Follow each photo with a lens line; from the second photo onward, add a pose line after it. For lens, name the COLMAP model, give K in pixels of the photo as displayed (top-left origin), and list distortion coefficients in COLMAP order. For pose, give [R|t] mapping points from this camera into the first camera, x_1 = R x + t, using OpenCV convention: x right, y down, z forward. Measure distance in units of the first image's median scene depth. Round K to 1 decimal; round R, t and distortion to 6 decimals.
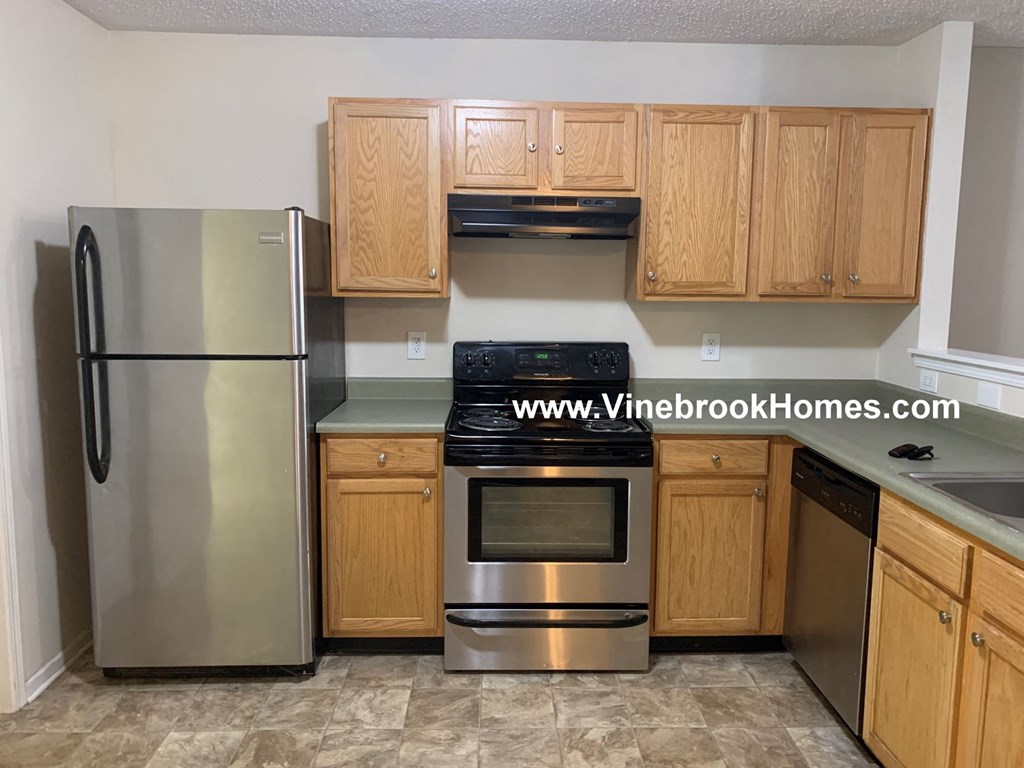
lens RADIAL K [[796.4, 0, 504.0], [0, 796.4, 367.7], [0, 0, 1]] dist [0.023566, -0.010838]
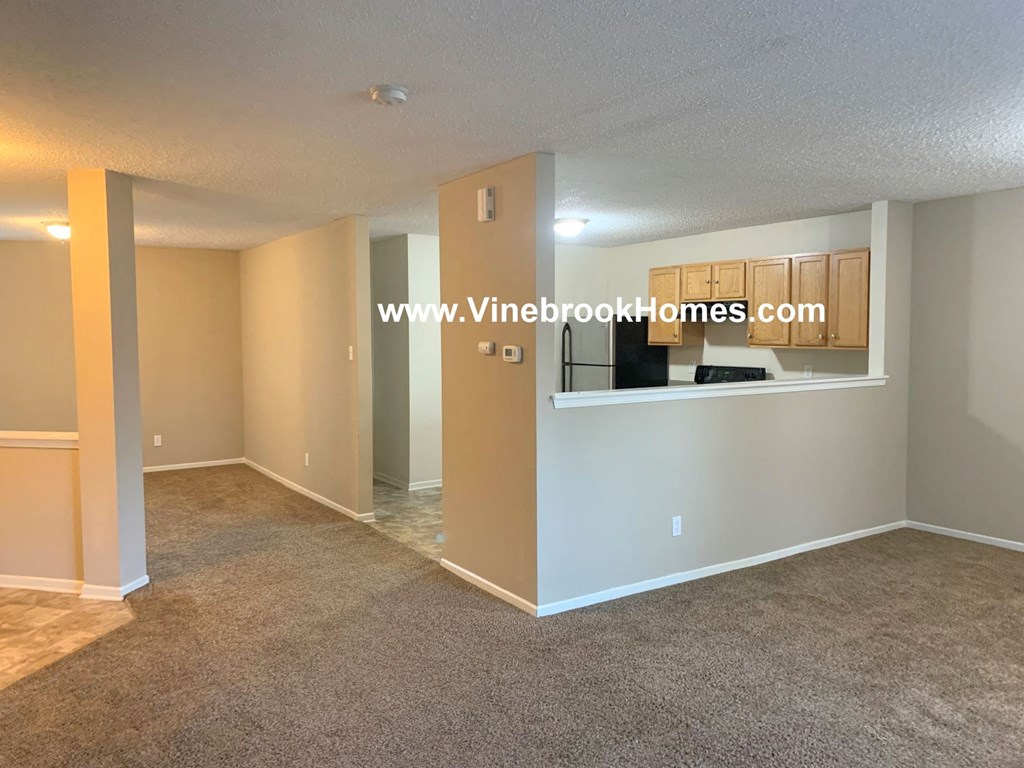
lens RADIAL K [[796.4, 0, 504.0], [0, 796.4, 367.7], [0, 0, 1]] dist [0.023566, -0.010838]
pose [[0.516768, 0.028131, -0.855663, 1.863991], [-0.085313, 0.996177, -0.018773, 0.074790], [0.851864, 0.082701, 0.517193, -0.749306]]
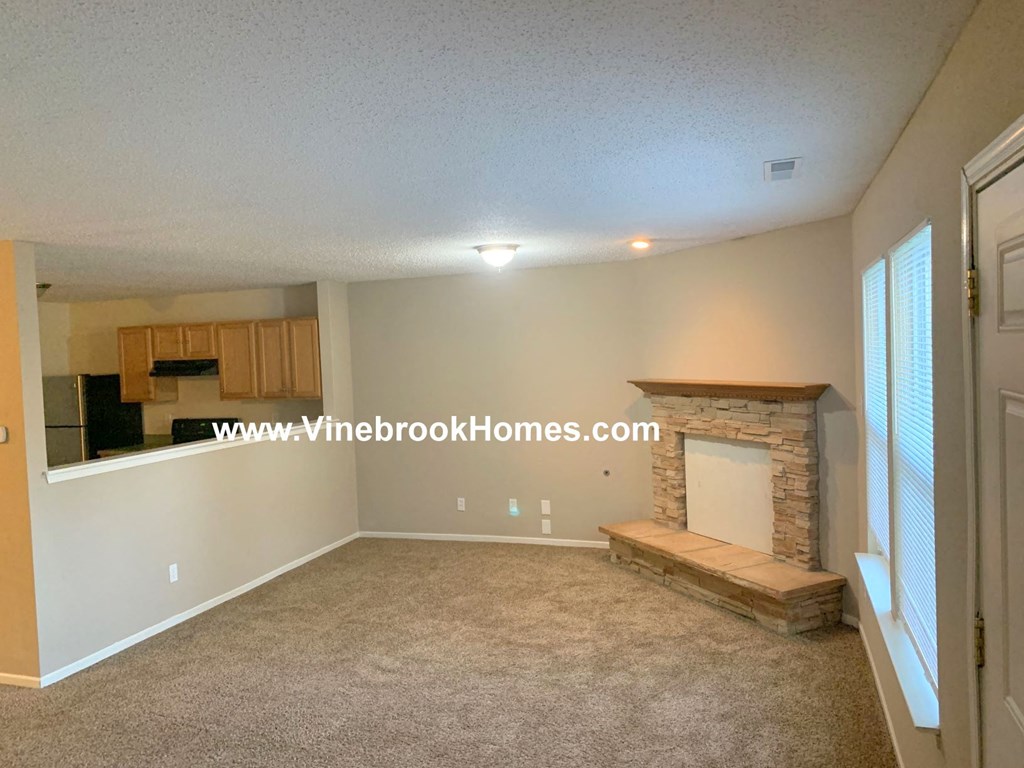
lens RADIAL K [[796.4, 0, 504.0], [0, 796.4, 367.7], [0, 0, 1]] dist [0.023566, -0.010838]
pose [[0.930545, -0.039927, -0.363994, 2.049076], [0.010178, 0.996474, -0.083285, 0.029122], [0.366036, 0.073796, 0.927670, -1.037179]]
